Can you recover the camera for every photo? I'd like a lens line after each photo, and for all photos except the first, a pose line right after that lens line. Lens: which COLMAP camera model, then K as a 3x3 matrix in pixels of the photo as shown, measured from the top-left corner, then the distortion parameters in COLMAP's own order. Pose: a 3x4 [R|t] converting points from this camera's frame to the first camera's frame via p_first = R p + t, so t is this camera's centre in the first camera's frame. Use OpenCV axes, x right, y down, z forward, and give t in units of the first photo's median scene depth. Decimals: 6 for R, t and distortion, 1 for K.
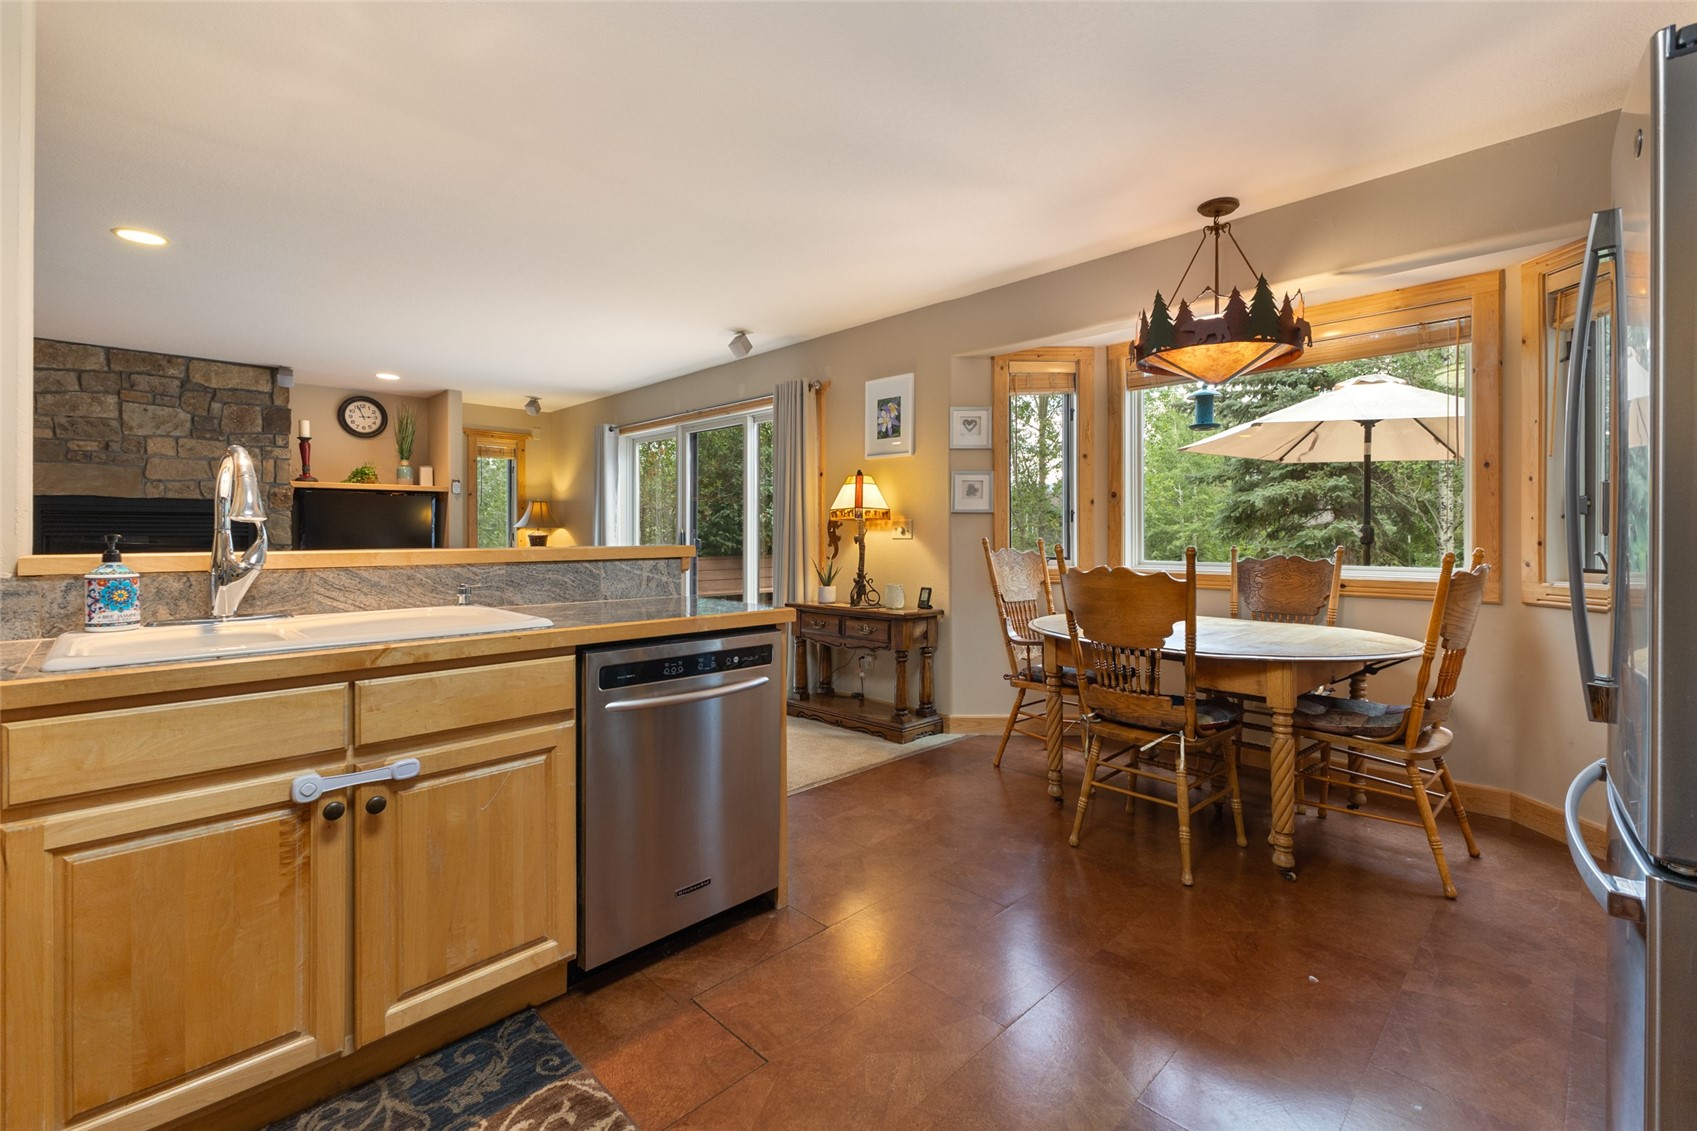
lens RADIAL K [[736.5, 0, 847.4], [0, 736.5, 537.4], [0, 0, 1]] dist [0.011956, -0.002303]
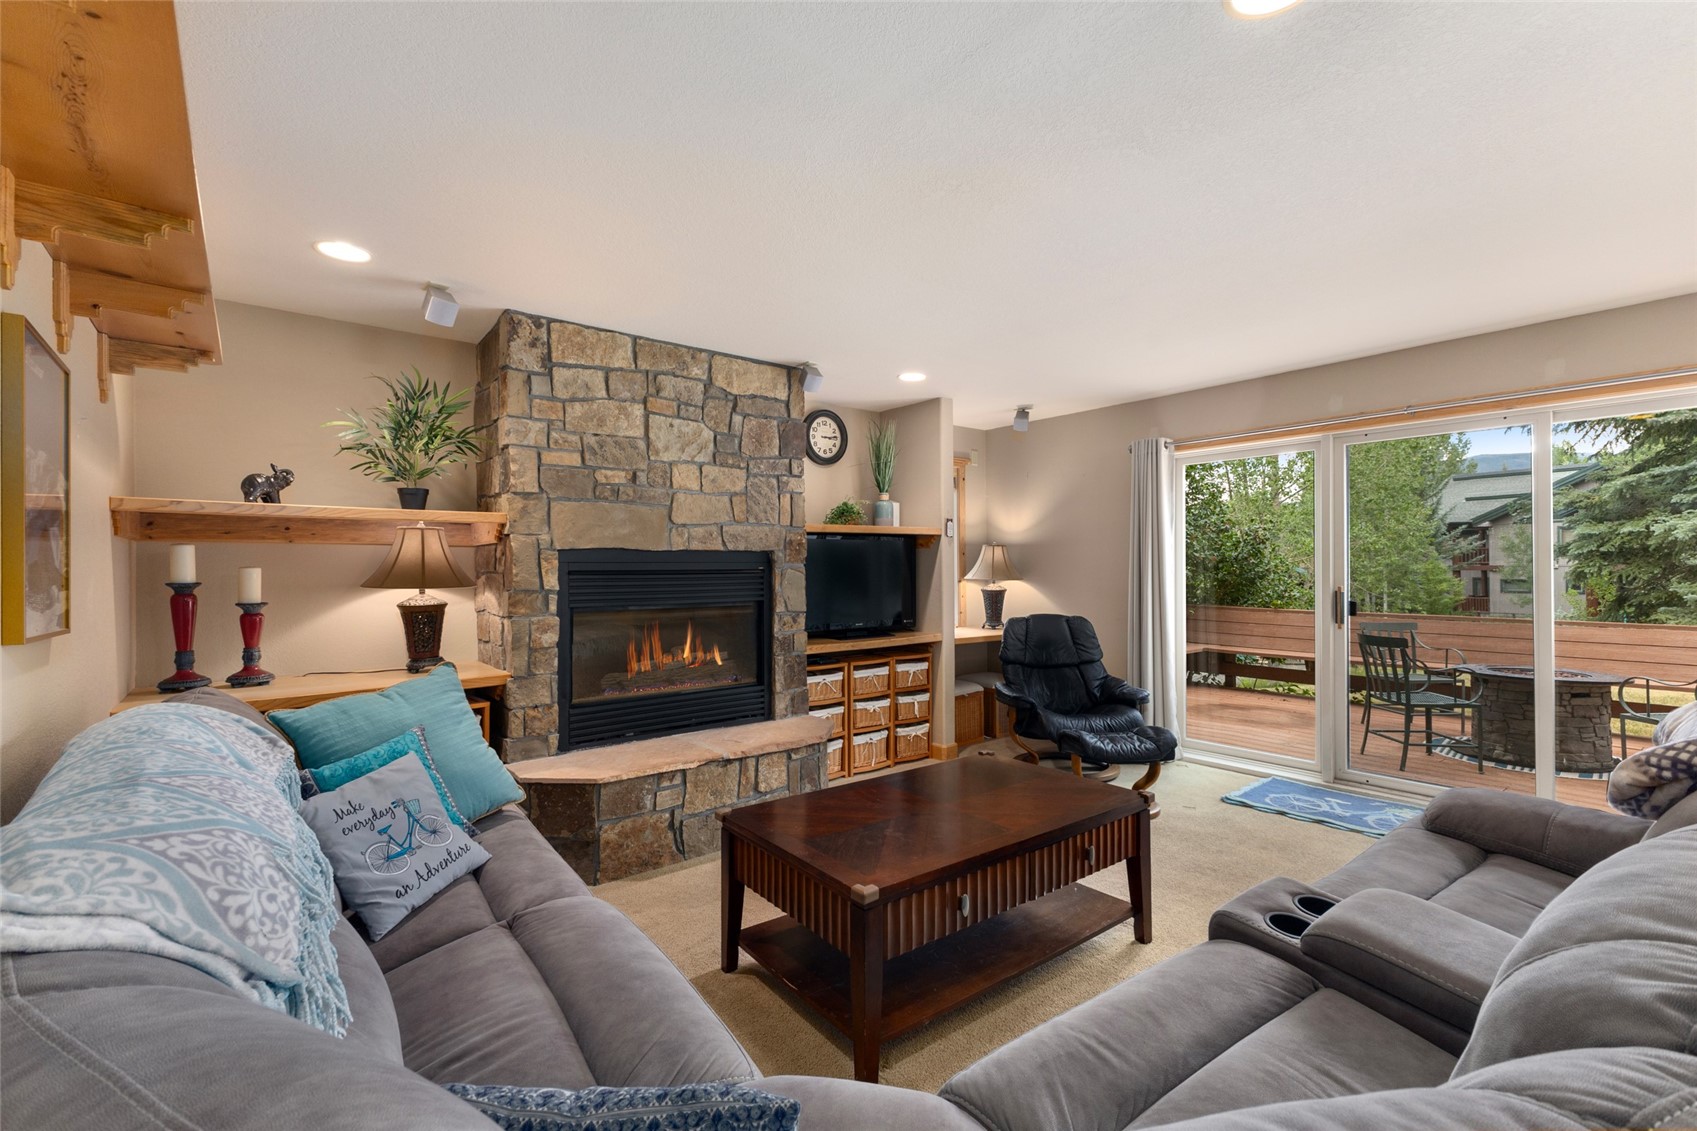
lens RADIAL K [[736.5, 0, 853.3], [0, 736.5, 567.8], [0, 0, 1]] dist [0.011956, -0.002303]
pose [[0.995698, -0.006133, -0.092453, -0.831762], [0.005779, 0.999975, -0.004092, -0.038373], [0.092476, 0.003540, 0.995709, 0.377008]]
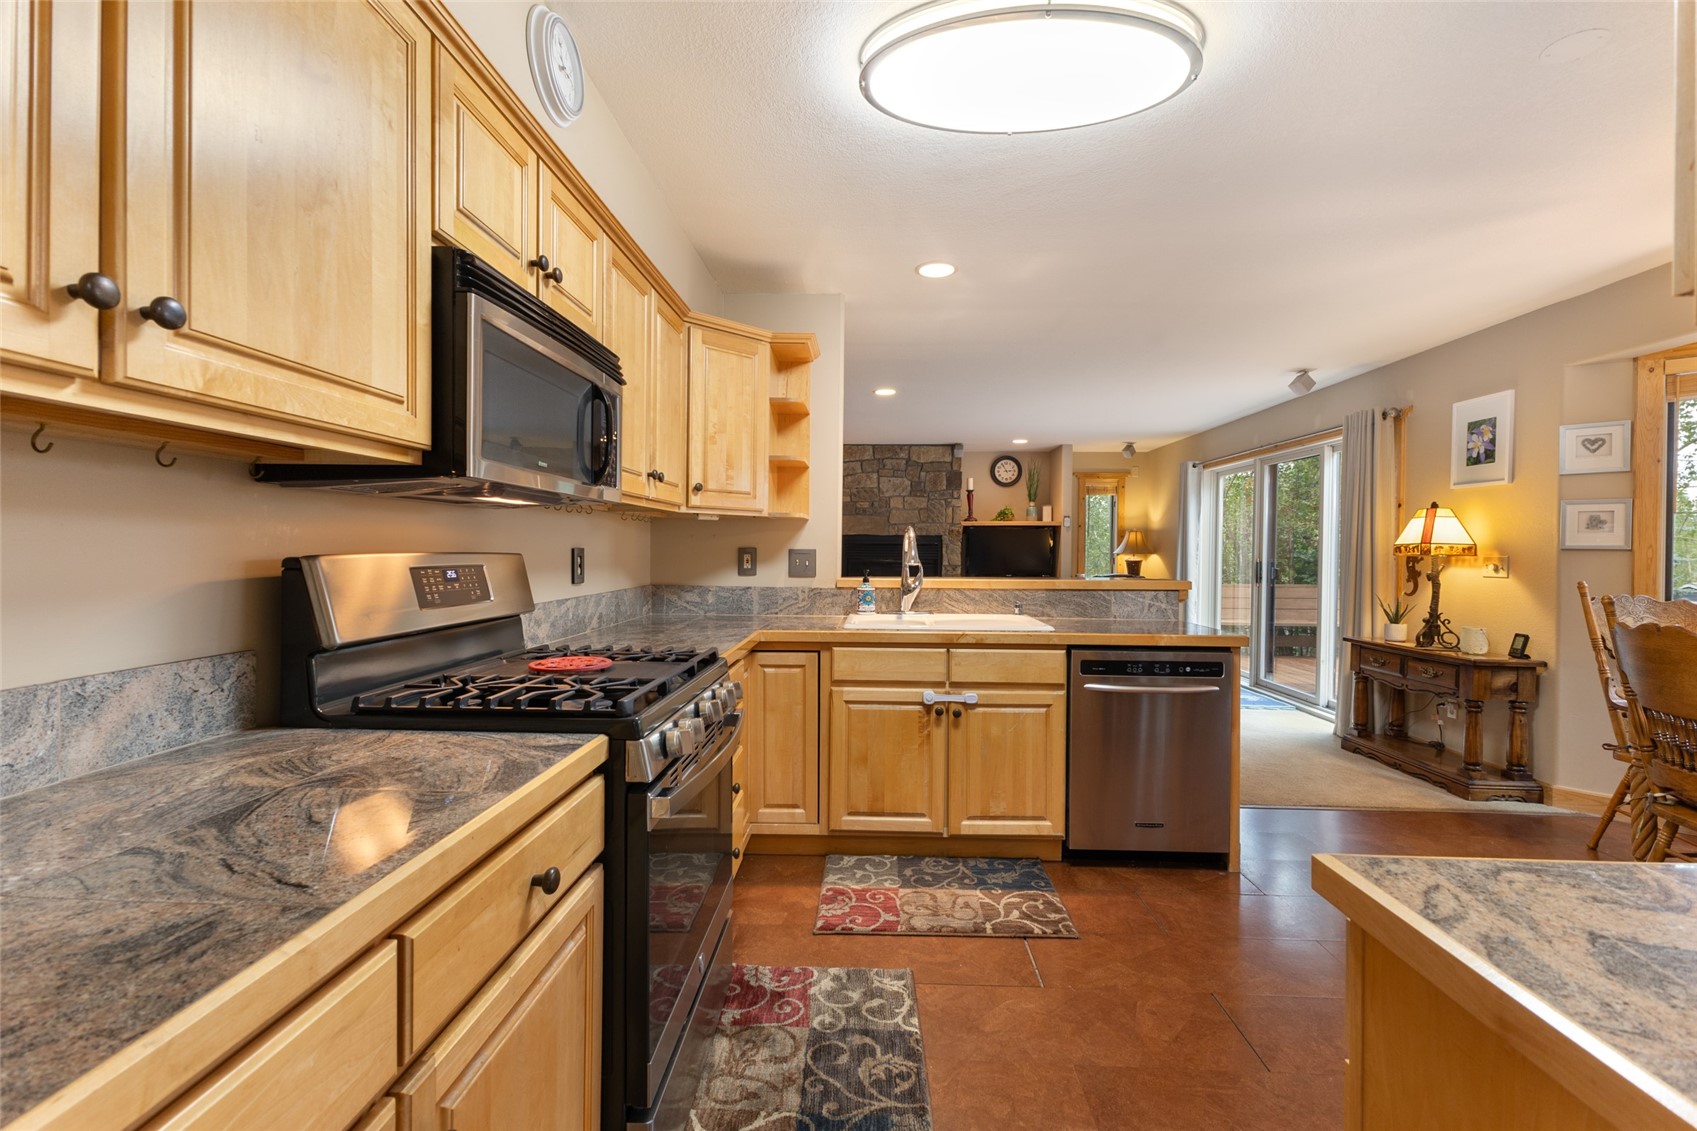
lens RADIAL K [[736.5, 0, 855.3], [0, 736.5, 558.8], [0, 0, 1]] dist [0.011956, -0.002303]
pose [[0.687066, 0.016286, -0.726413, 0.200001], [-0.011974, 0.999867, 0.011091, -0.021702], [0.726496, 0.001078, 0.687169, -0.181441]]
